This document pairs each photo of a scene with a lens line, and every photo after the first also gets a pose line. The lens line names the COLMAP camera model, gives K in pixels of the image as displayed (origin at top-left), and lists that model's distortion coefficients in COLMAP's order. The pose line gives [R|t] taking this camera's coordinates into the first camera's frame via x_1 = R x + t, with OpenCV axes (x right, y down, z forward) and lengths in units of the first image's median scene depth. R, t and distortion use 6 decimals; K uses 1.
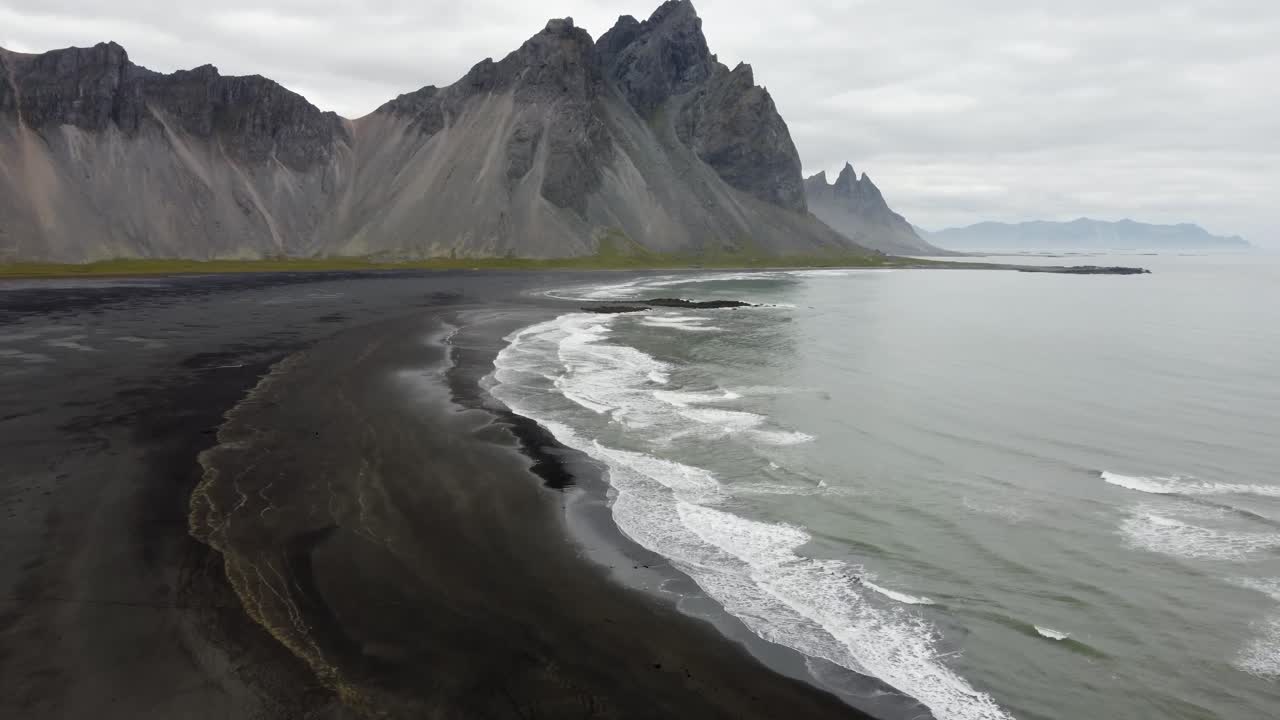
lens RADIAL K [[948.8, 0, 640.0], [0, 948.8, 360.0], [0, 0, 1]] dist [0.009180, 0.002520]
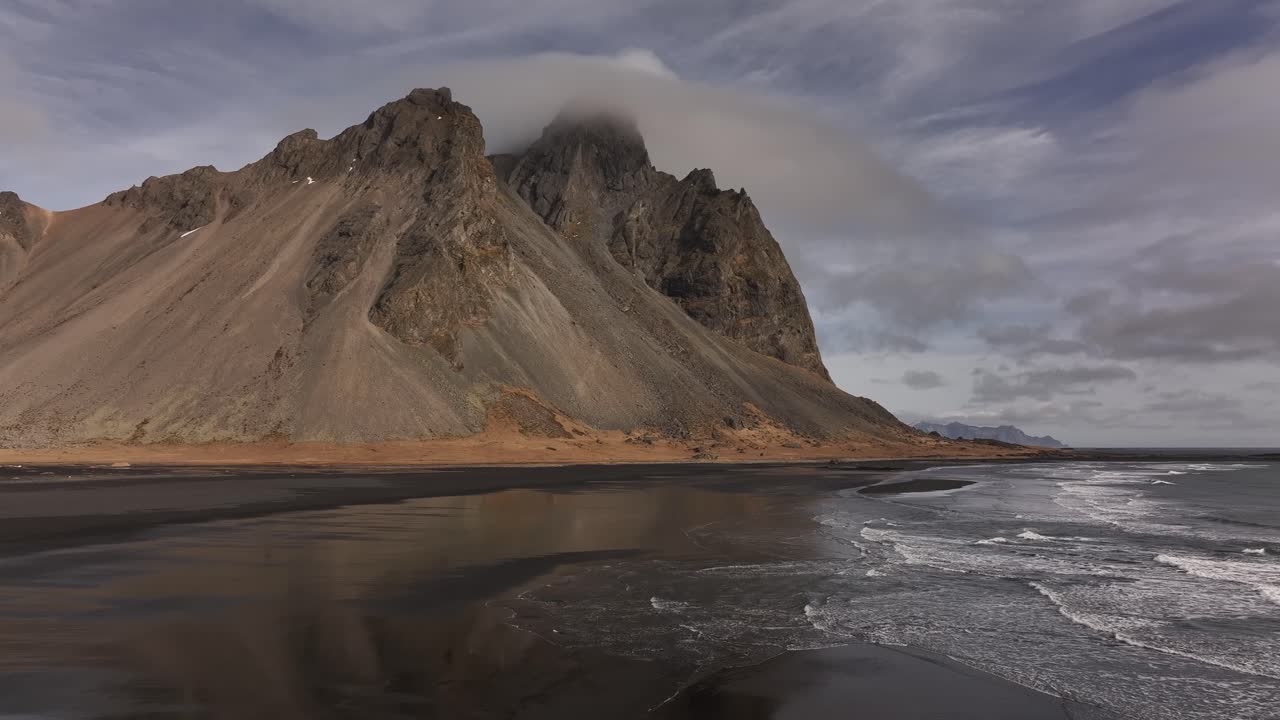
lens RADIAL K [[948.8, 0, 640.0], [0, 948.8, 360.0], [0, 0, 1]] dist [0.009180, 0.002520]
pose [[0.992949, 0.006213, 0.118378, -0.018658], [0.018664, 0.977976, -0.207881, -0.040008], [-0.117063, 0.208624, 0.970965, 0.439216]]
